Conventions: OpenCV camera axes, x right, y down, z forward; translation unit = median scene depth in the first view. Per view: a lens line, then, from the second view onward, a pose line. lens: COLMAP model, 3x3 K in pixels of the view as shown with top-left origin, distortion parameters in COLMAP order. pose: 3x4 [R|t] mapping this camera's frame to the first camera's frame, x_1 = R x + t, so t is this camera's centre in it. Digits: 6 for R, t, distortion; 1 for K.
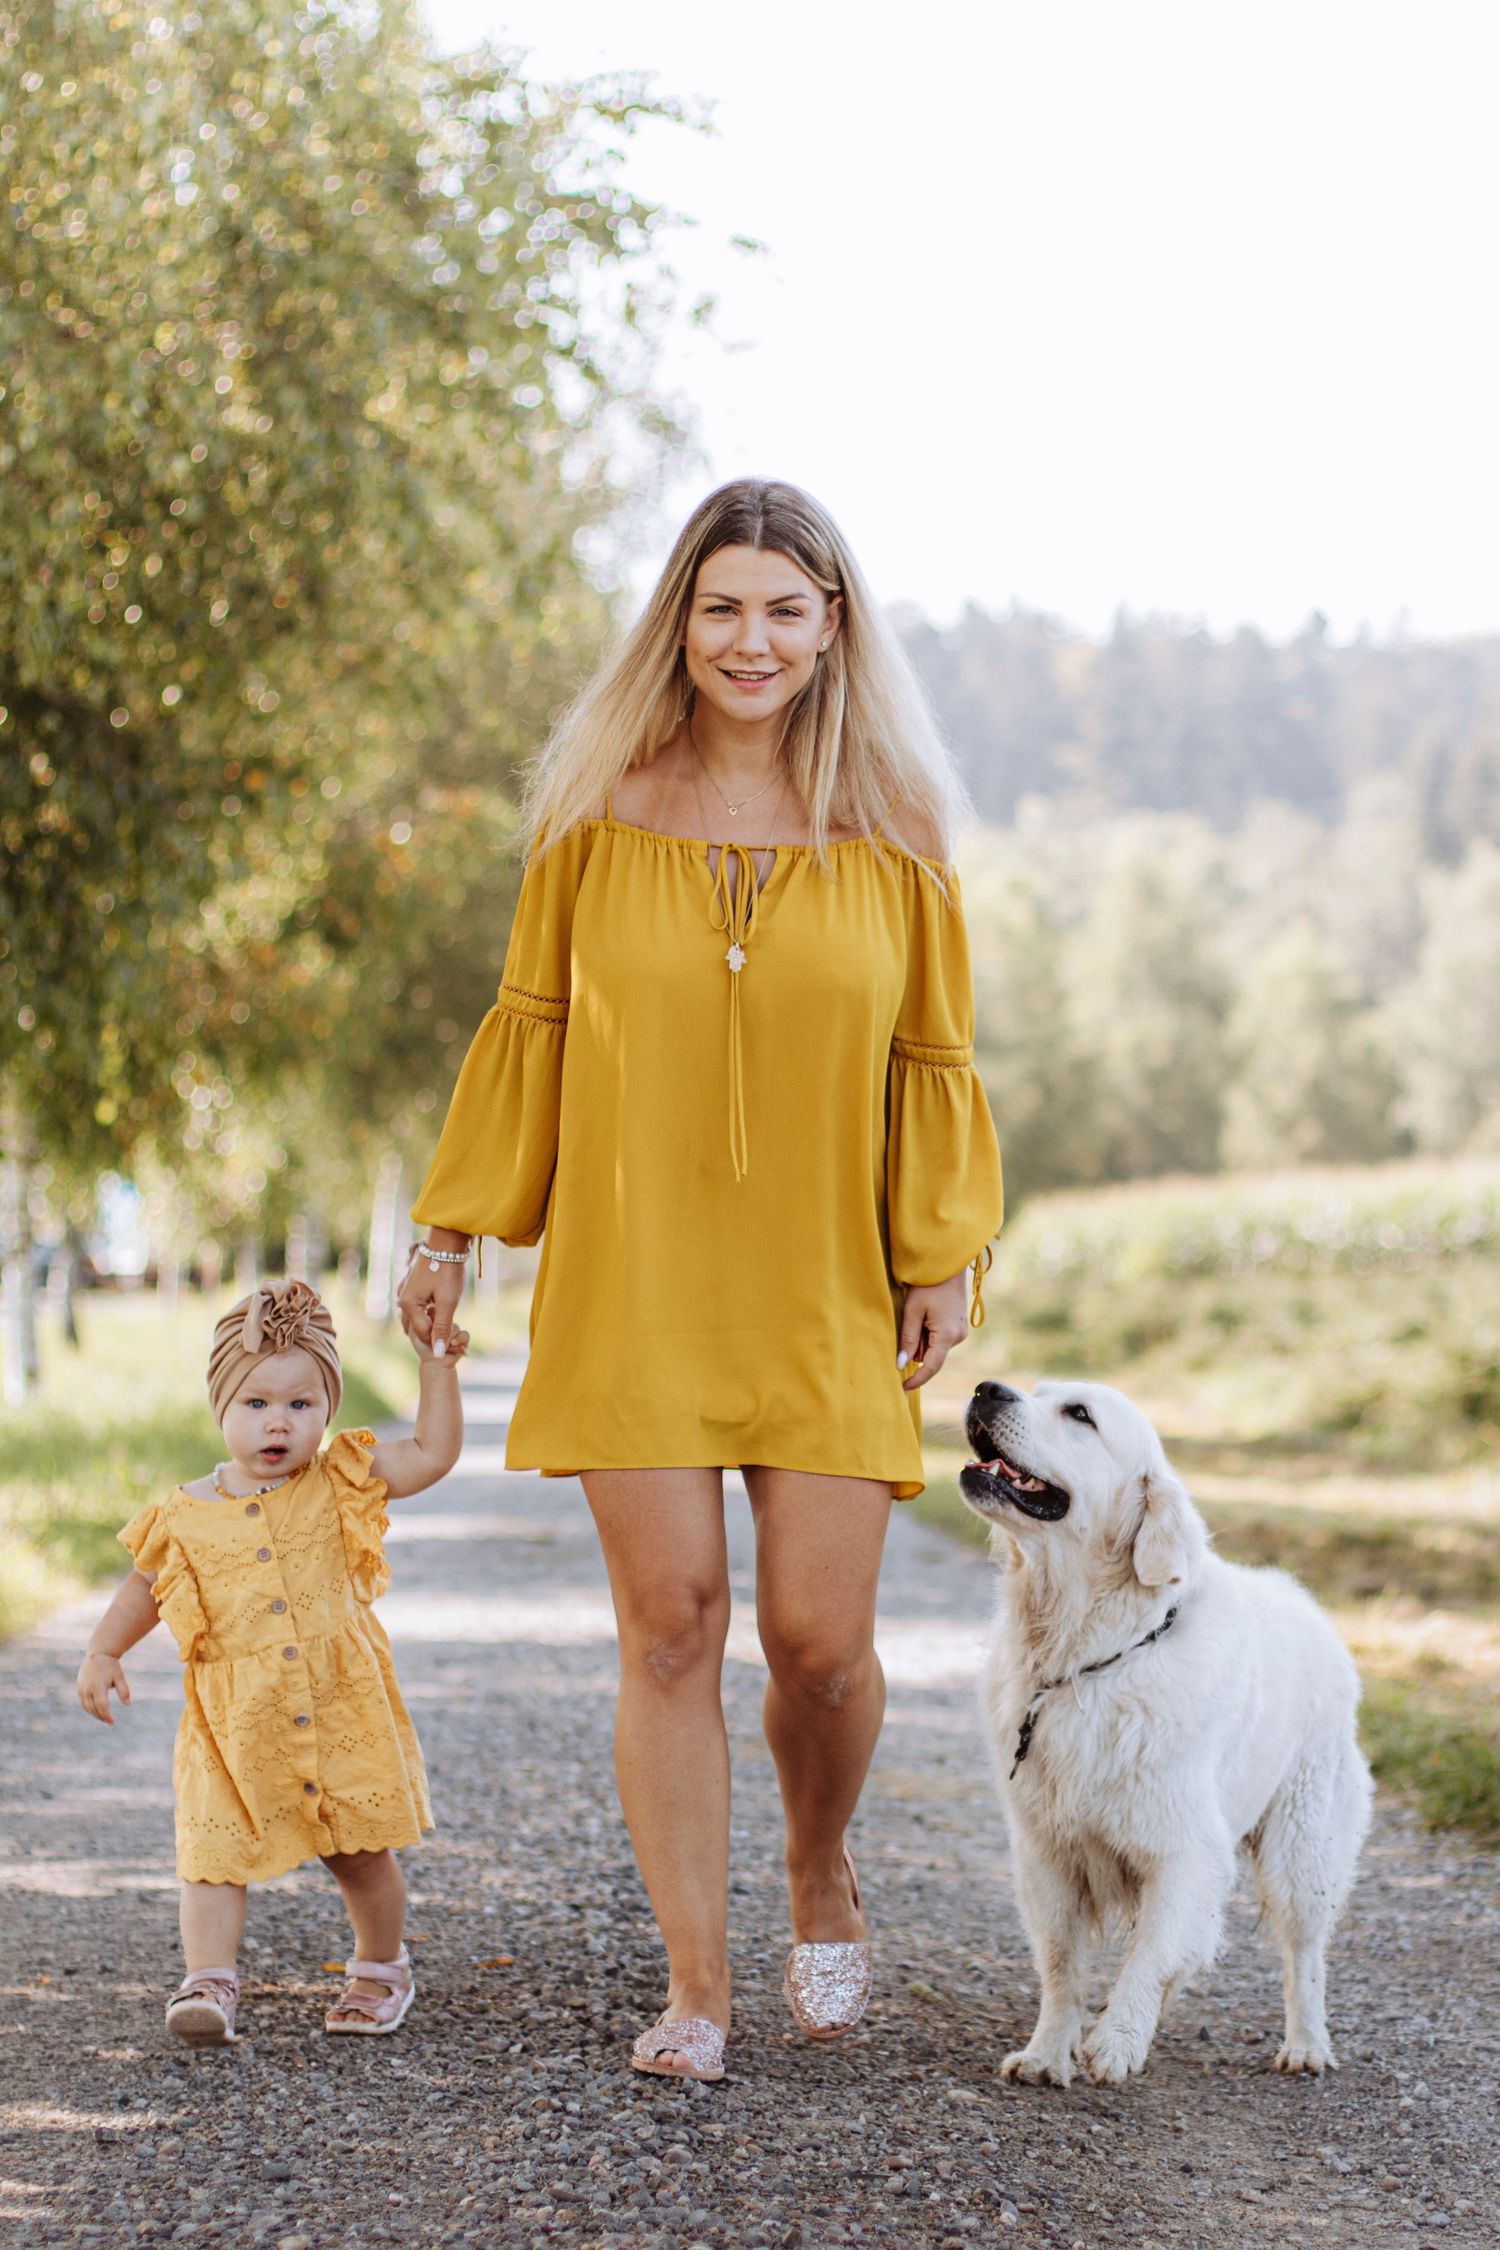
lens RADIAL K [[5121.4, 0, 755.9], [0, 5121.4, 1125.4], [0, 0, 1]] dist [-0.064256, 0.000000]
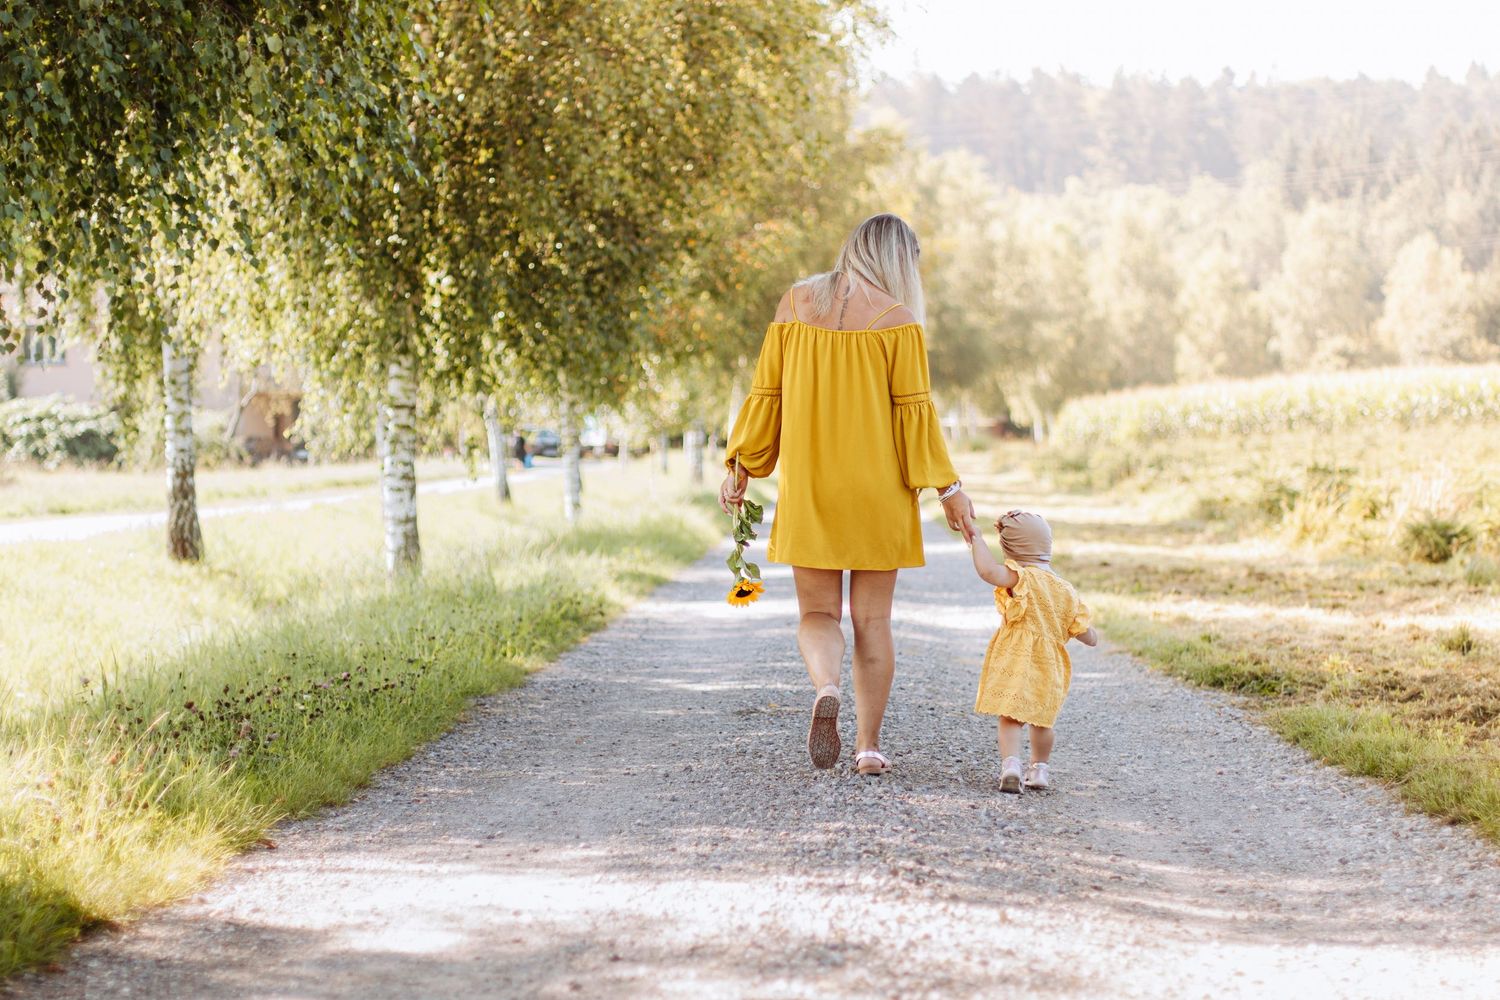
lens RADIAL K [[3414.3, 0, 749.2], [0, 3414.3, 498.5], [0, 0, 1]] dist [-0.064256, 0.000000]
pose [[0.998305, -0.017778, -0.055416, 0.004516], [0.020765, 0.998336, 0.053800, -0.017651], [0.054367, -0.054859, 0.997013, -0.247741]]
